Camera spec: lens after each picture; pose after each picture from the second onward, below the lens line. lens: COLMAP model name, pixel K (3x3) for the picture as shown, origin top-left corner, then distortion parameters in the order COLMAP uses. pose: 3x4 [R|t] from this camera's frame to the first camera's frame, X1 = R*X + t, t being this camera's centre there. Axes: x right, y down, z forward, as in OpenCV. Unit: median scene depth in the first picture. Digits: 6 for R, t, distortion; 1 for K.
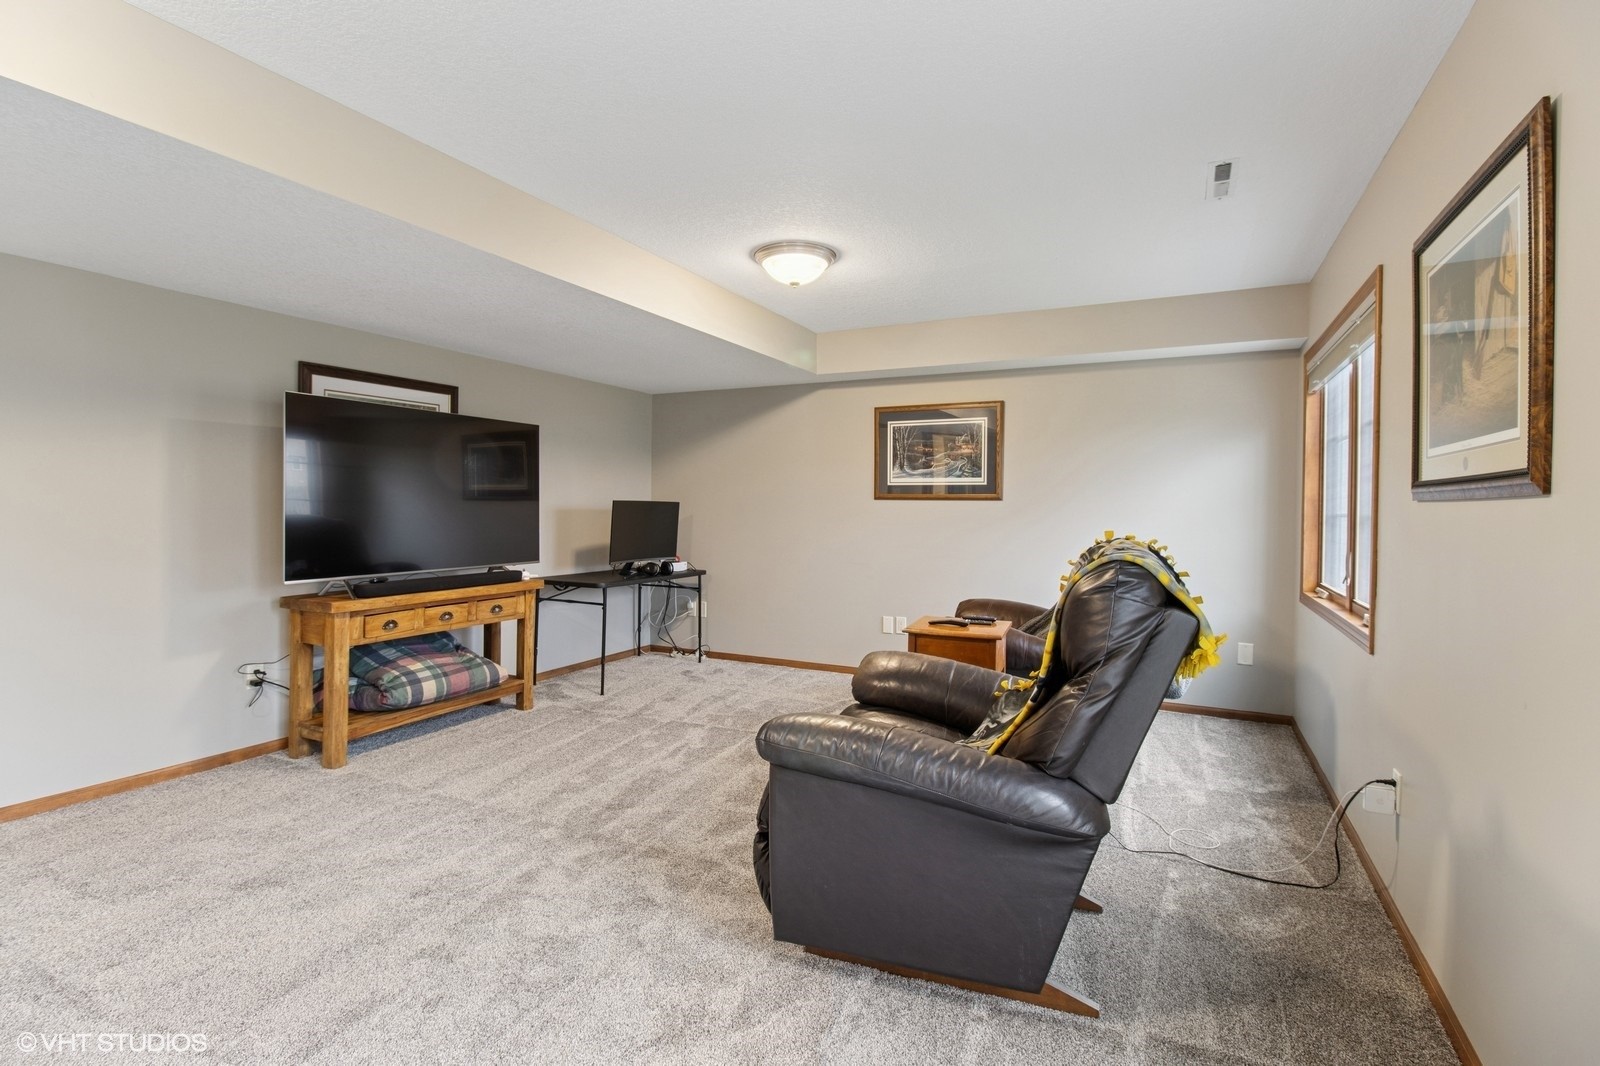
lens RADIAL K [[745.9, 0, 810.0], [0, 745.9, 509.7], [0, 0, 1]] dist [-0.013294, -0.001413]
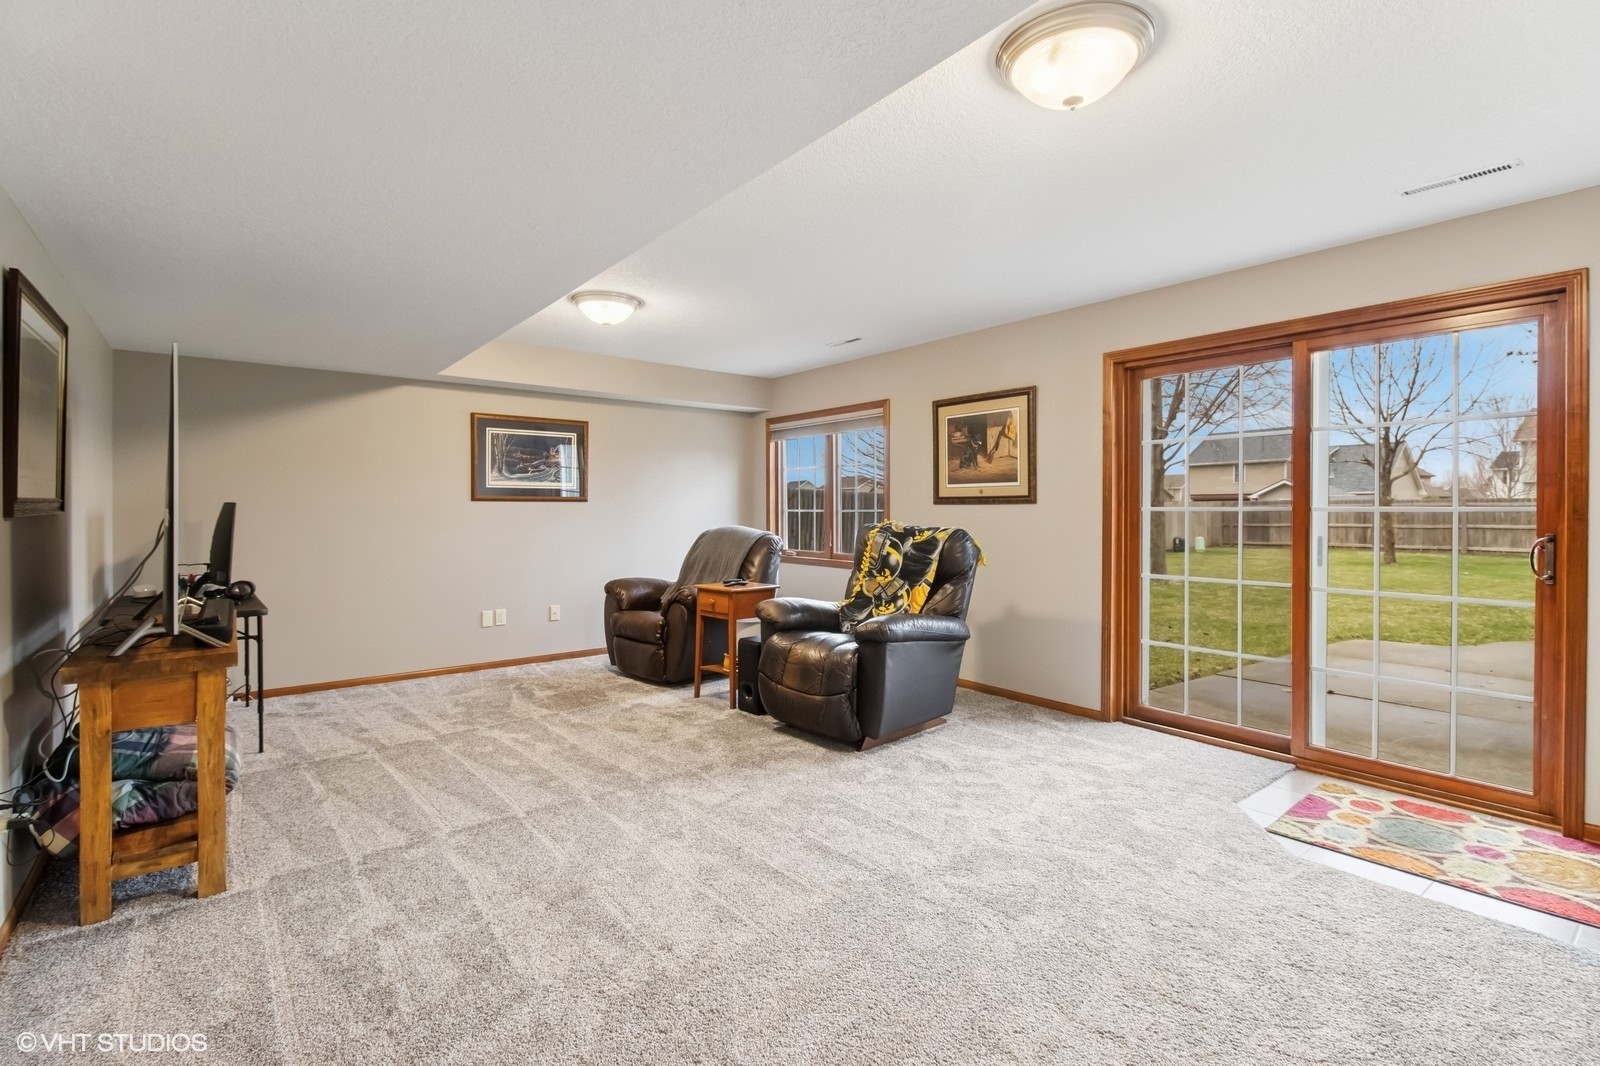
lens RADIAL K [[745.9, 0, 826.1], [0, 745.9, 512.9], [0, 0, 1]] dist [-0.013294, -0.001413]
pose [[0.409740, -0.015594, 0.912069, -0.989921], [0.007371, 0.999878, 0.013784, -0.011933], [-0.912173, 0.001075, 0.409805, 0.186532]]
